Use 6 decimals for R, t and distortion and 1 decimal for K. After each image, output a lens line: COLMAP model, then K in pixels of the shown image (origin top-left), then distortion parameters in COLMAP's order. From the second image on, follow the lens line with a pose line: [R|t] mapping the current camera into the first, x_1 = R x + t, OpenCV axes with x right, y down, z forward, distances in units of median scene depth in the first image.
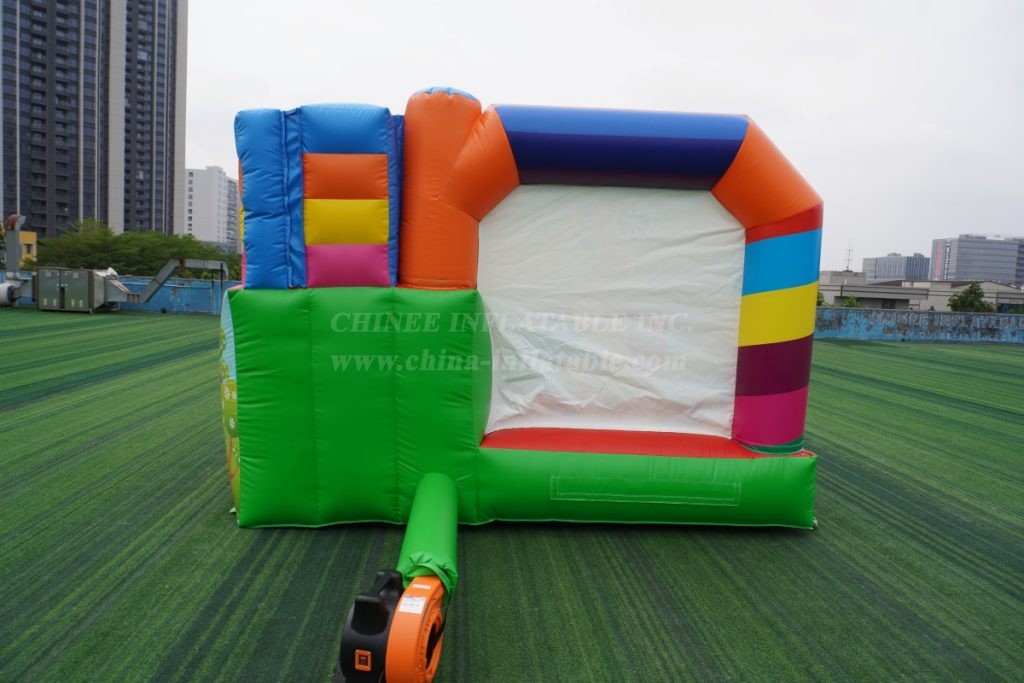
lens RADIAL K [[694.2, 0, 516.3], [0, 694.2, 336.1], [0, 0, 1]] dist [-0.034410, 0.017349]
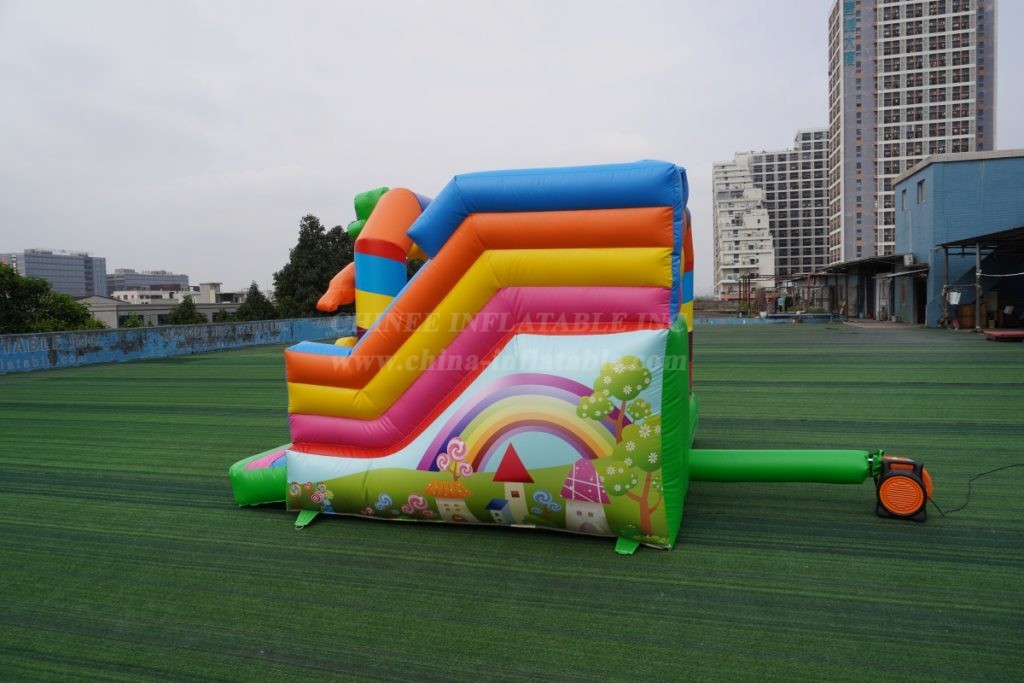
lens RADIAL K [[694.2, 0, 516.4], [0, 694.2, 342.2], [0, 0, 1]] dist [-0.034410, 0.017349]
pose [[0.329147, -0.103413, 0.938599, -0.278626], [0.114443, 0.991027, 0.069057, -0.027053], [-0.937318, 0.084686, 0.338028, 0.161764]]
